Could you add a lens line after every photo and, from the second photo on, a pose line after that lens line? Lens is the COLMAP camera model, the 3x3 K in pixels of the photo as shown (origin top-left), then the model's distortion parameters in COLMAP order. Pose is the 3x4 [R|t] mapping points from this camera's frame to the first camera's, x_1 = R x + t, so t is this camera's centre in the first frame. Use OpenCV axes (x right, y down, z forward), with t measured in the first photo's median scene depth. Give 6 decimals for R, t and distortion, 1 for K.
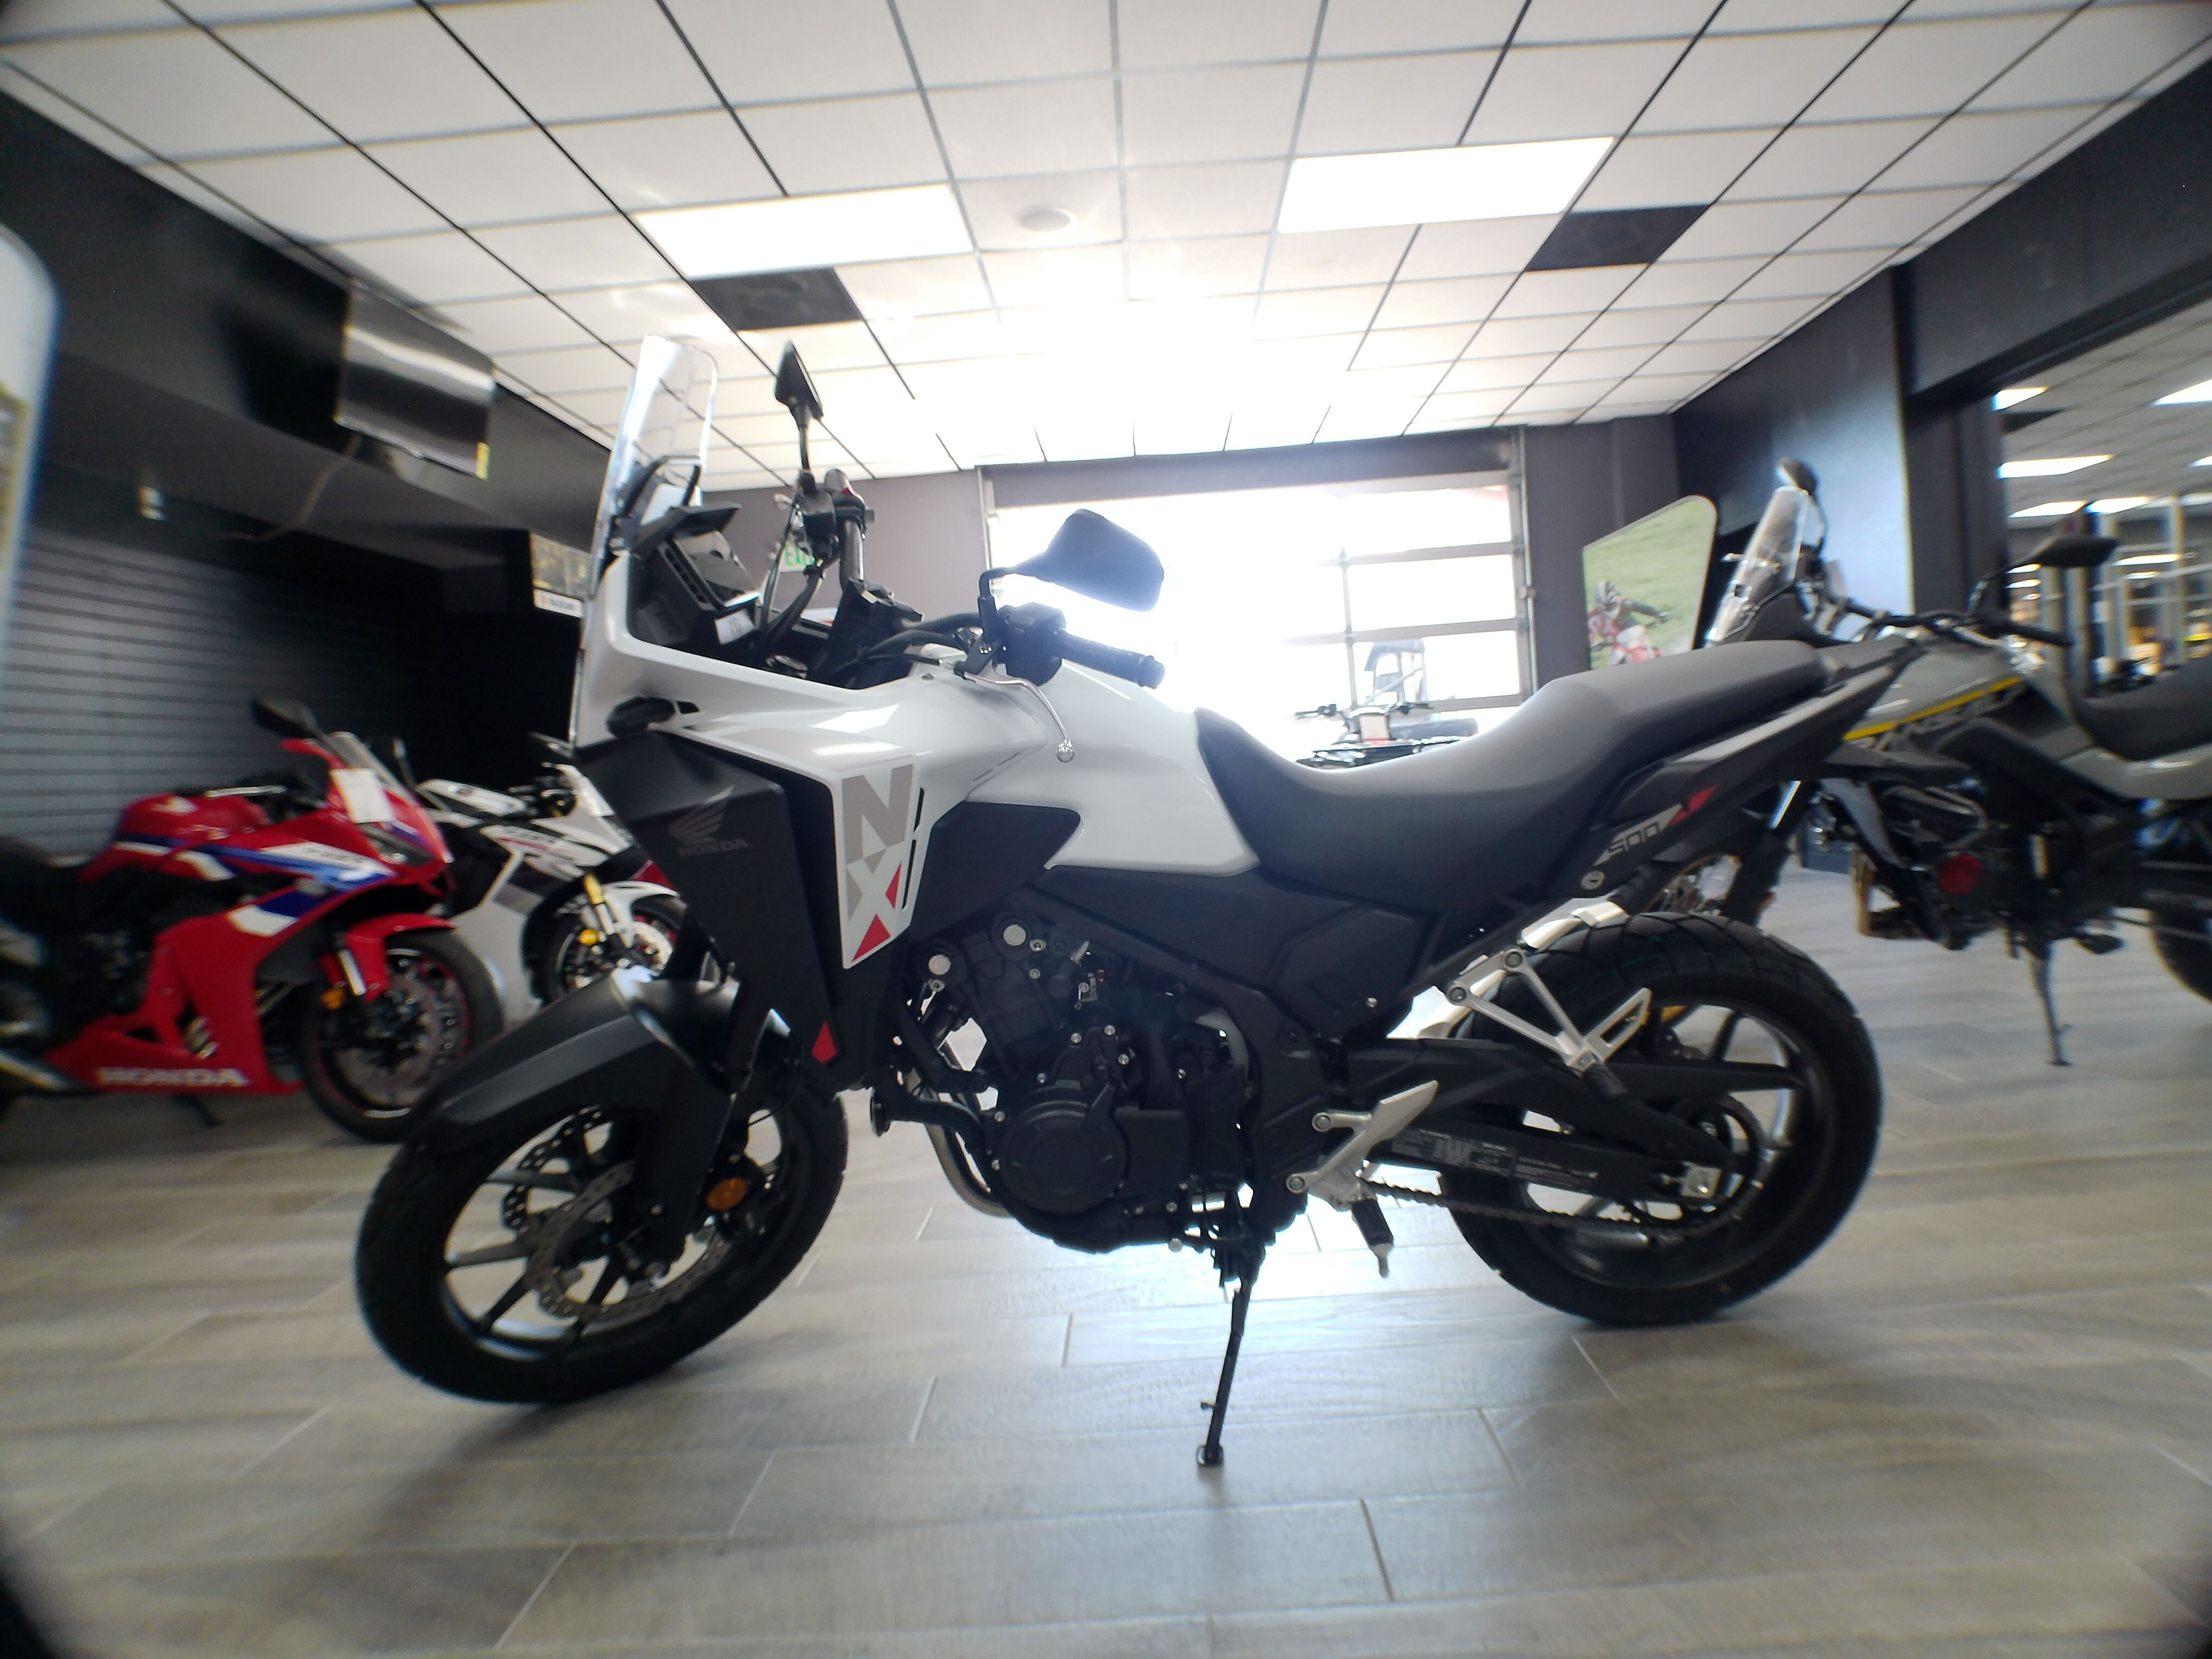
lens RADIAL K [[1195.0, 0, 1115.2], [0, 1195.0, 827.9], [0, 0, 1]] dist [-0.040185, 0.008136]
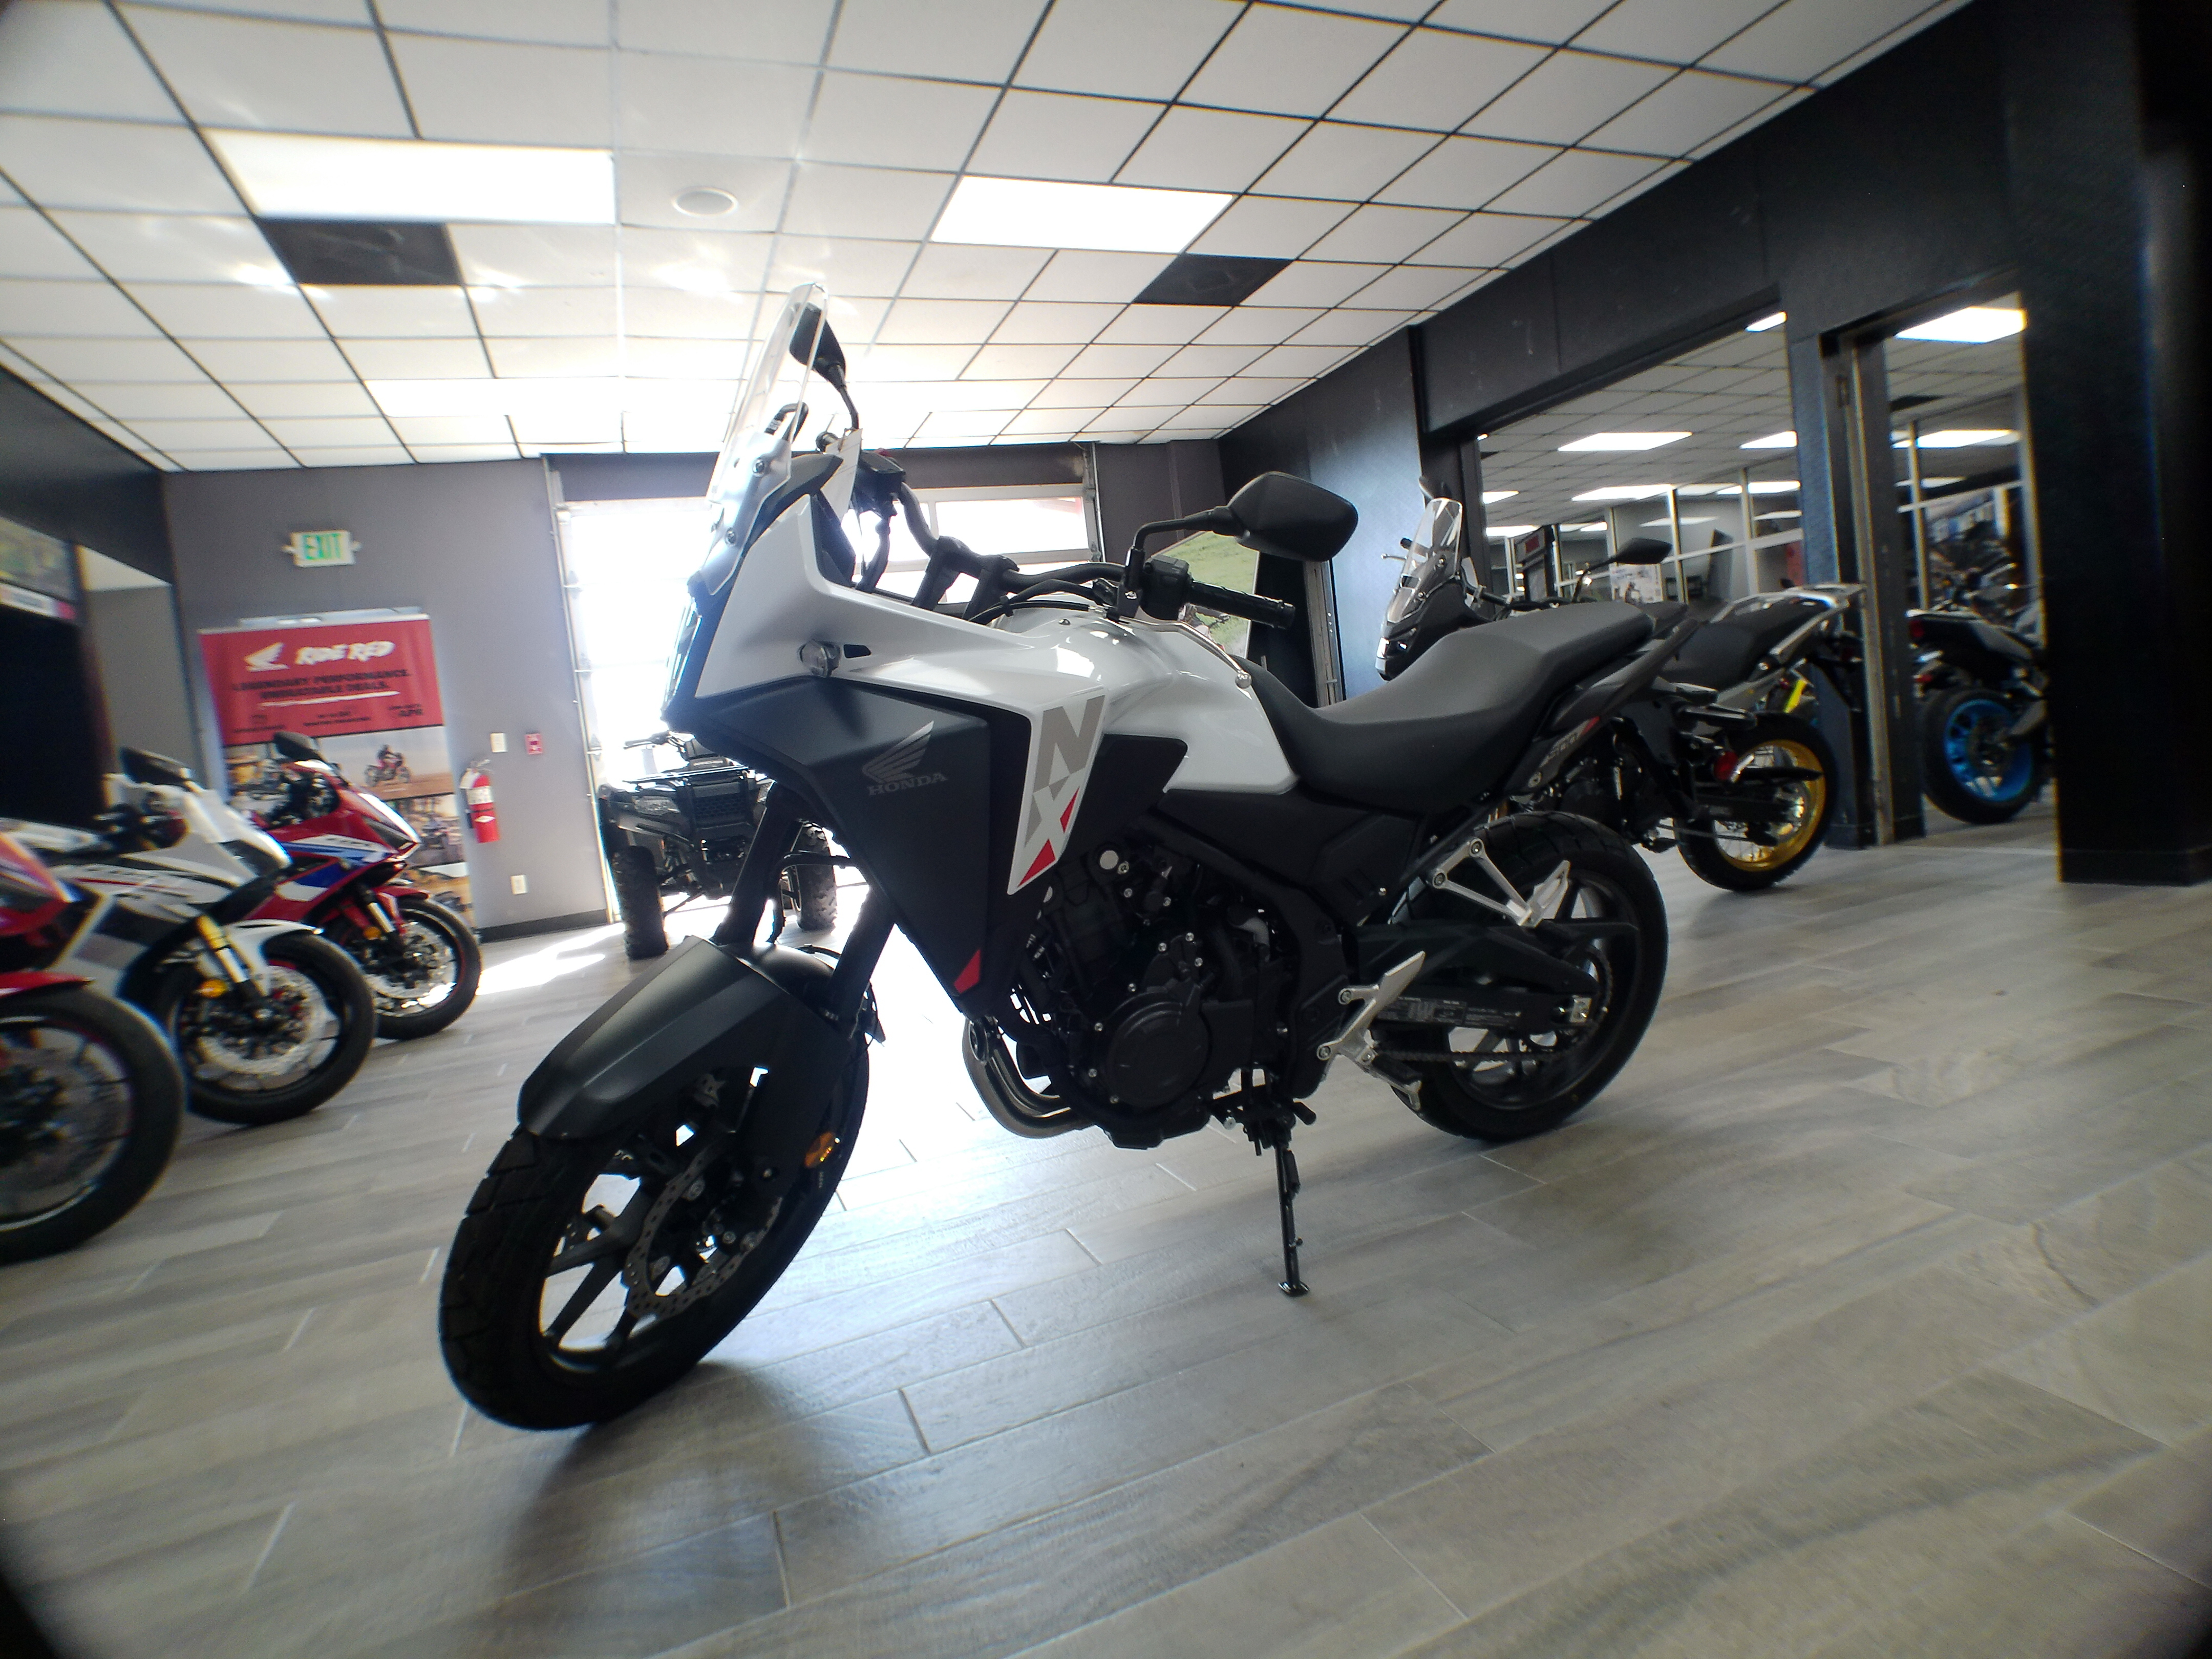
lens RADIAL K [[1195.0, 0, 1111.2], [0, 1195.0, 830.8], [0, 0, 1]] dist [-0.040185, 0.008136]
pose [[0.917295, -0.066702, 0.392583, -0.181181], [0.069606, 0.997551, 0.006852, 0.019407], [-0.392078, 0.021041, 0.919691, -0.008631]]
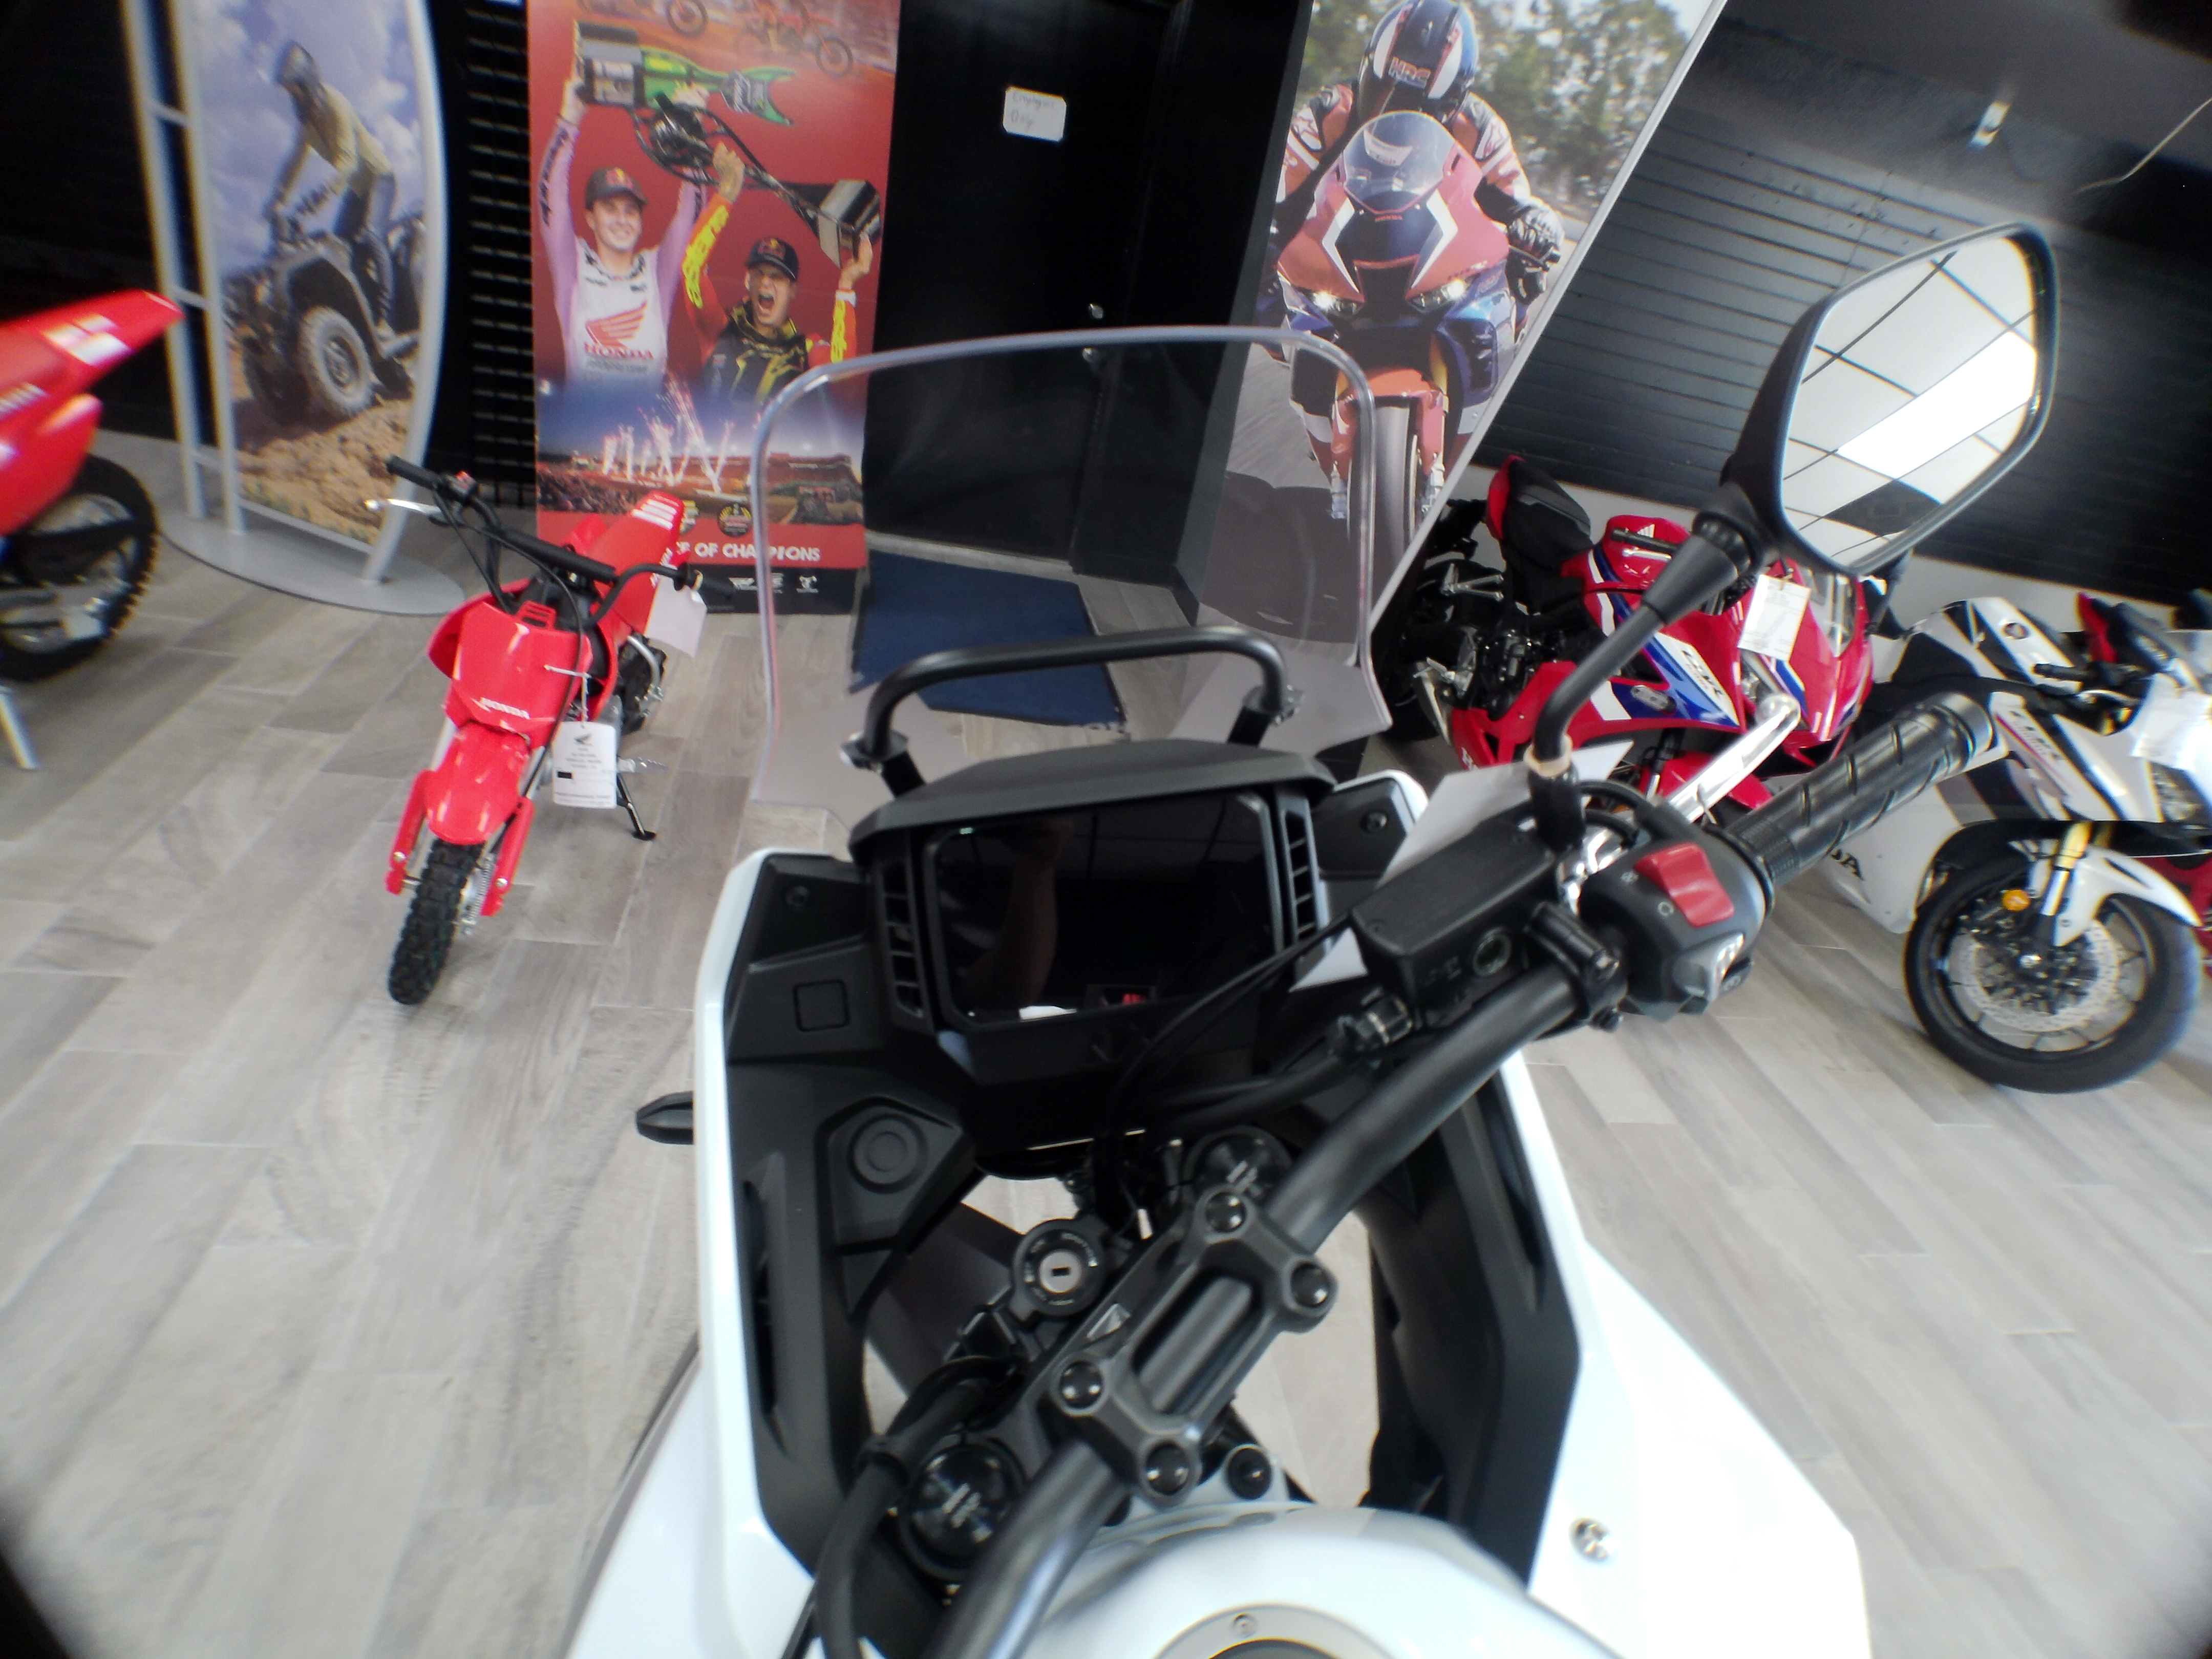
lens RADIAL K [[1195.0, 0, 1128.7], [0, 1195.0, 808.9], [0, 0, 1]] dist [-0.040185, 0.008136]
pose [[0.179067, 0.546241, -0.818264, -0.007599], [-0.267358, 0.827425, 0.493849, -0.152273], [0.946813, 0.130337, 0.294207, 0.305801]]
